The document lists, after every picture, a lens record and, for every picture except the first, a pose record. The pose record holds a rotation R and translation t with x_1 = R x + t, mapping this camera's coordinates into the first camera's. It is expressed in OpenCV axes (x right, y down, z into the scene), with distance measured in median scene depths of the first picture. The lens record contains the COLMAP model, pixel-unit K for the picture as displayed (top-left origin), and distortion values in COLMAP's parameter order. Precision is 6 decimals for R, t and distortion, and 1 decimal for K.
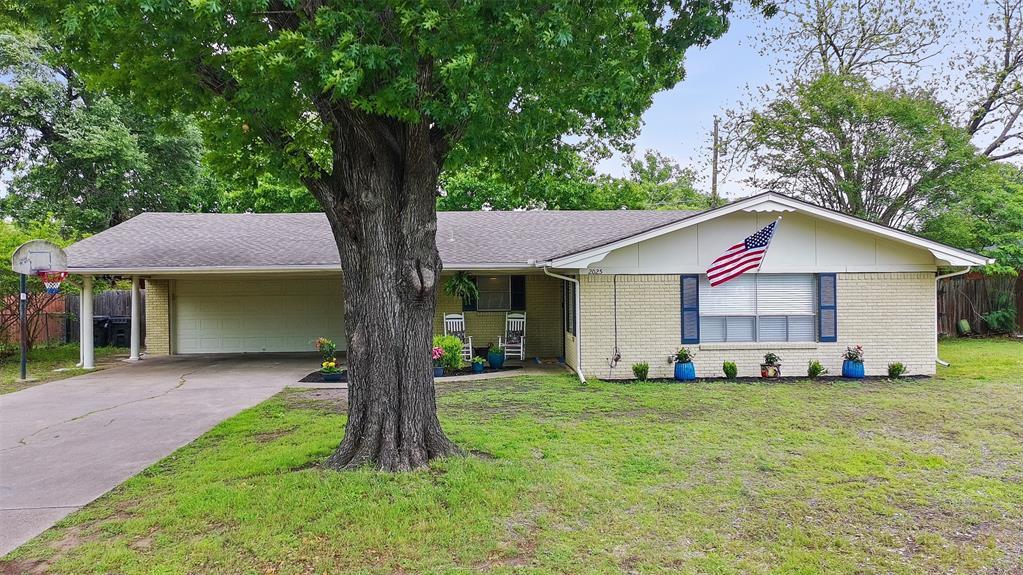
lens RADIAL K [[759.2, 0, 511.5], [0, 759.2, 287.5], [0, 0, 1]] dist [0.007431, 0.002575]
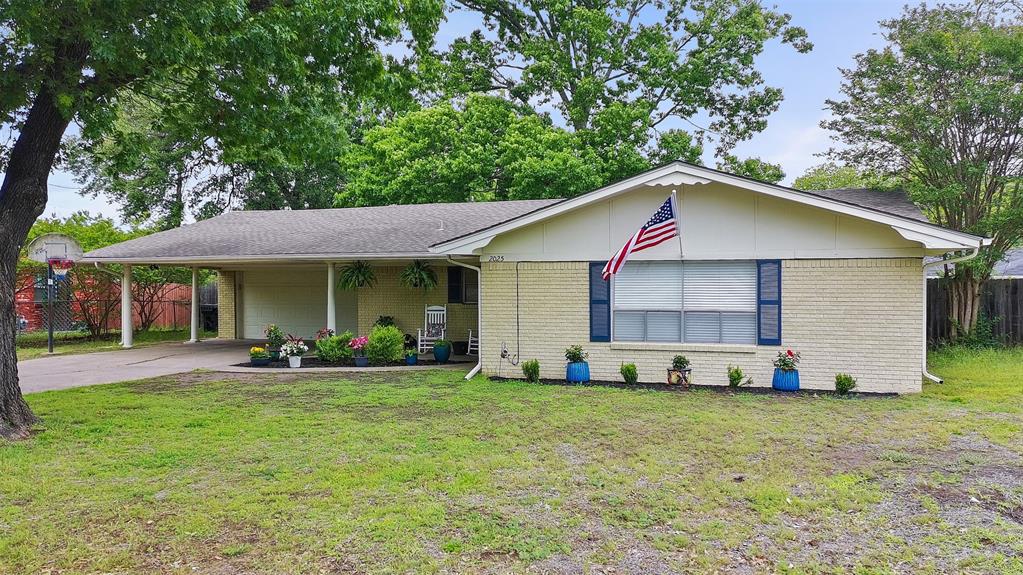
lens RADIAL K [[768.5, 0, 511.5], [0, 768.5, 287.5], [0, 0, 1]] dist [-0.006504, -0.001420]
pose [[0.936965, 0.009628, -0.349290, 0.445296], [-0.009964, 0.999950, 0.000835, 0.012680], [0.349281, 0.002698, 0.937014, 0.144175]]
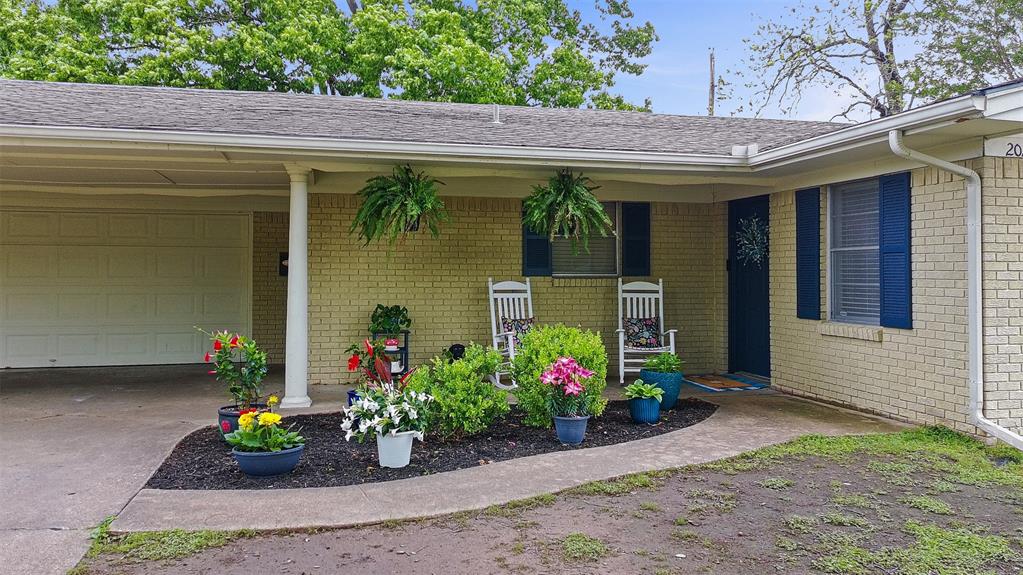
lens RADIAL K [[759.2, 0, 511.5], [0, 759.2, 287.5], [0, 0, 1]] dist [0.007431, 0.002575]
pose [[0.984717, 0.008240, 0.173968, -0.193140], [-0.009026, 0.999952, 0.003726, 0.046100], [-0.173929, -0.005239, 0.984744, 0.688956]]
